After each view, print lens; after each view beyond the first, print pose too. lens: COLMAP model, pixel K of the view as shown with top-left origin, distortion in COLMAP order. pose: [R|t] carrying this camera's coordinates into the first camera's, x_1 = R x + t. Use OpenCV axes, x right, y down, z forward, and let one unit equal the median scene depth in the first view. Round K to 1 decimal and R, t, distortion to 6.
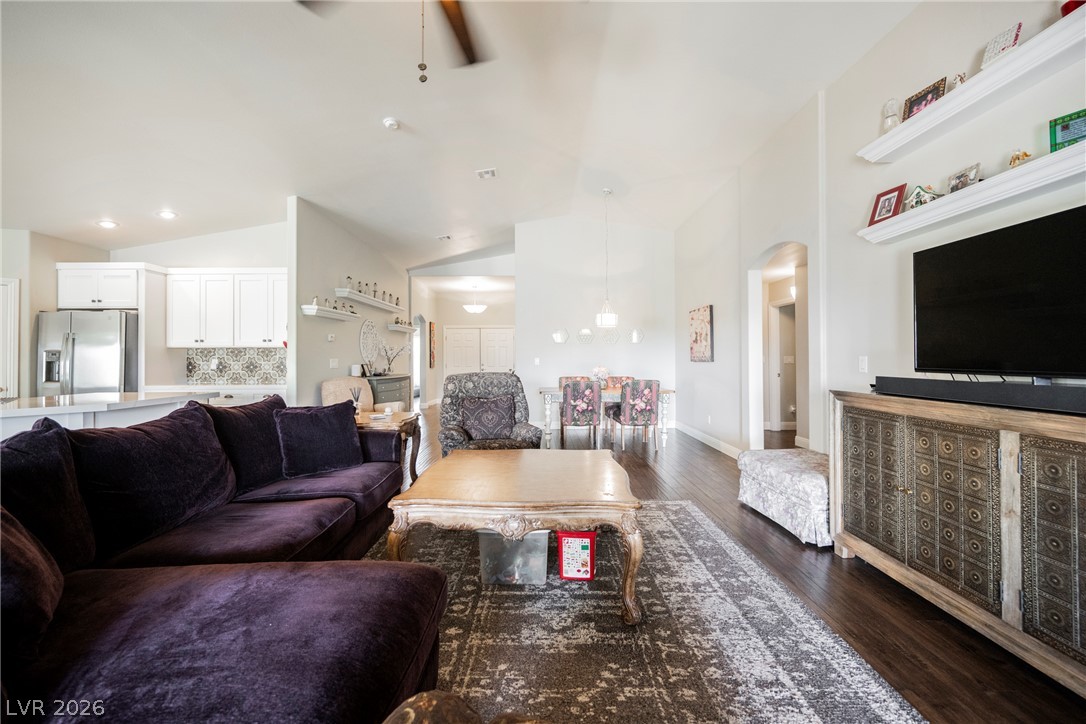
lens RADIAL K [[428.5, 0, 542.8], [0, 428.5, 354.3], [0, 0, 1]] dist [-0.001888, -0.000331]
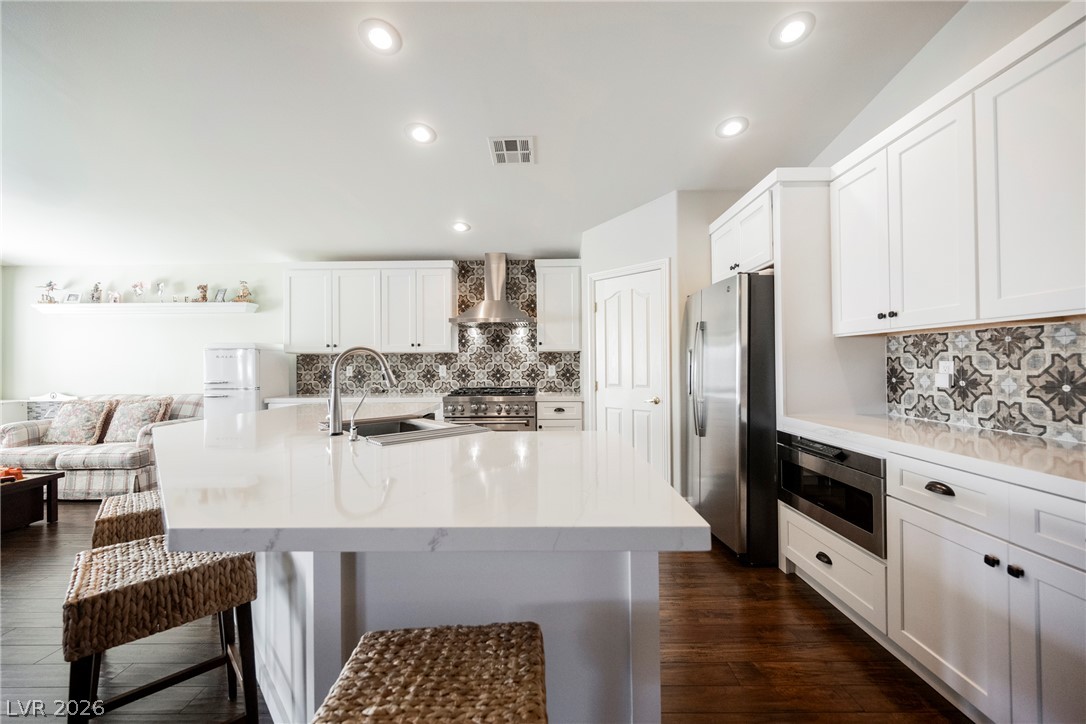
lens RADIAL K [[421.9, 0, 543.0], [0, 421.9, 362.0], [0, 0, 1]] dist [-0.001458, -0.000275]
pose [[-0.017385, -0.000352, -0.999849, -0.448052], [0.017293, 0.999850, -0.000653, 0.007030], [0.999699, -0.017302, -0.017376, 0.749711]]
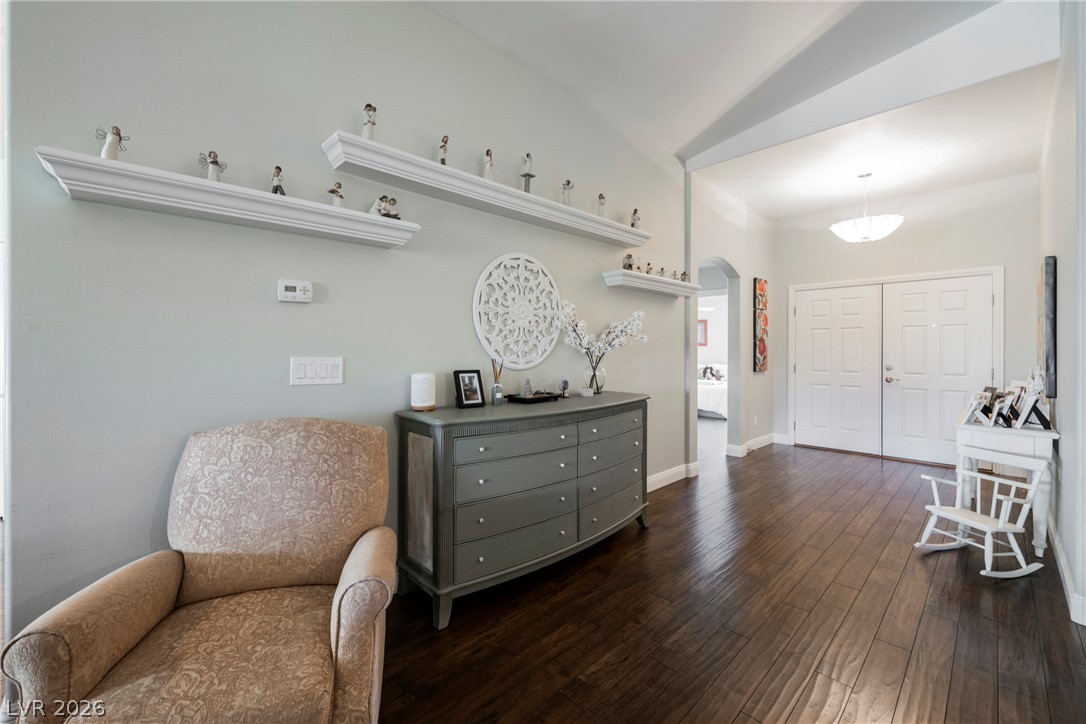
lens RADIAL K [[445.7, 0, 547.0], [0, 445.7, 350.4], [0, 0, 1]] dist [0.001163, 0.000111]
pose [[0.698361, 0.008854, -0.715690, -0.144277], [0.000232, 0.999921, 0.012597, 0.001663], [0.715745, -0.008963, 0.698304, 1.068075]]
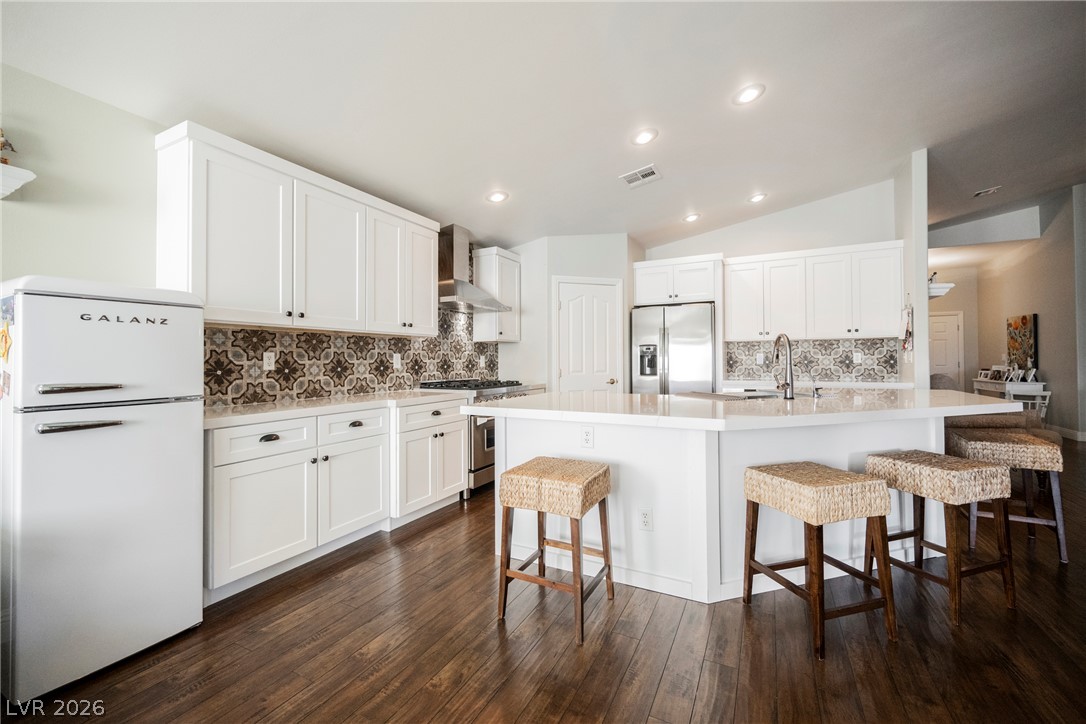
lens RADIAL K [[435.8, 0, 543.9], [0, 435.8, 356.6], [0, 0, 1]] dist [-0.000284, -0.000304]
pose [[0.883637, -0.005204, -0.468144, -0.849360], [0.006789, 0.999976, 0.001698, 0.015649], [0.468124, -0.004679, 0.883650, -0.060558]]
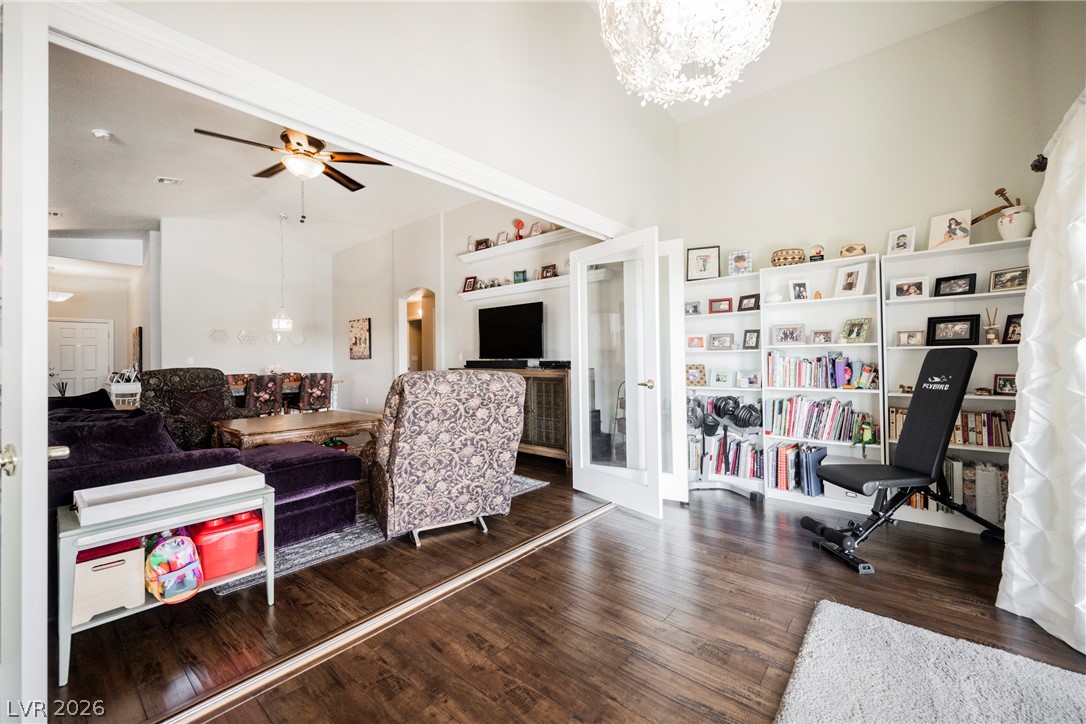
lens RADIAL K [[438.9, 0, 545.0], [0, 438.9, 352.7], [0, 0, 1]] dist [-0.000525, -0.000319]
pose [[0.660137, 0.005512, 0.751125, -0.352280], [0.002777, 0.999948, -0.009779, 0.015166], [-0.751140, 0.008542, 0.660087, -0.431968]]
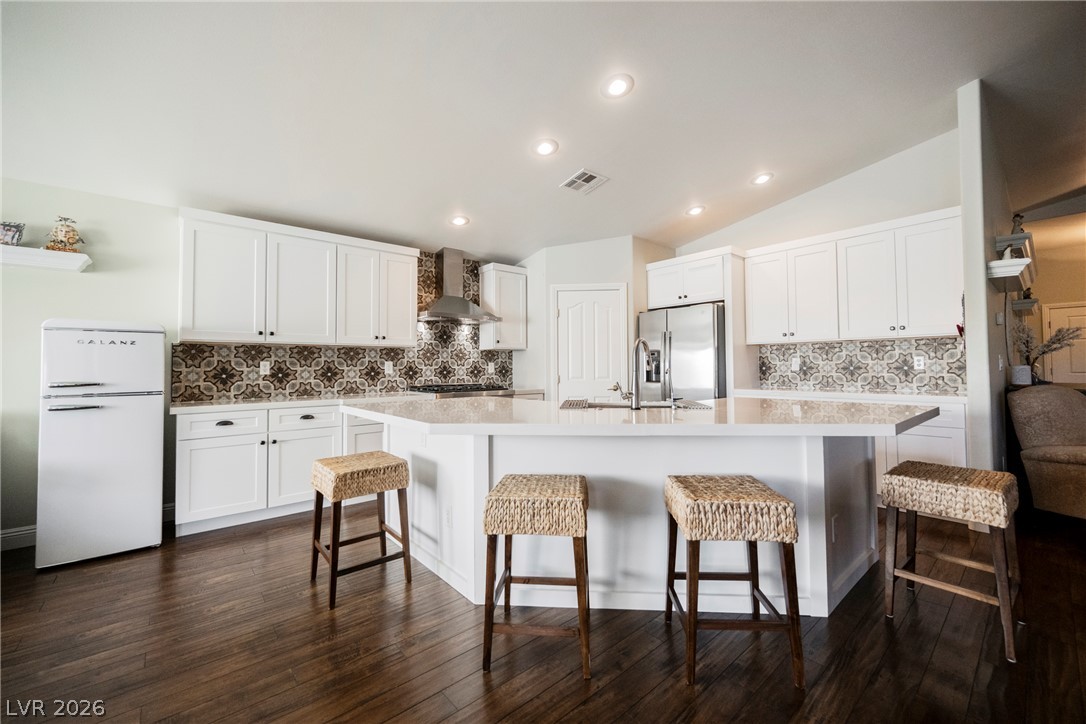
lens RADIAL K [[432.0, 0, 546.7], [0, 432.0, 355.7], [0, 0, 1]] dist [-0.001562, -0.000422]
pose [[0.646545, -0.020775, -0.762593, -0.527564], [0.012068, 0.999783, -0.017006, 0.017205], [0.762781, 0.001792, 0.646655, 0.161569]]
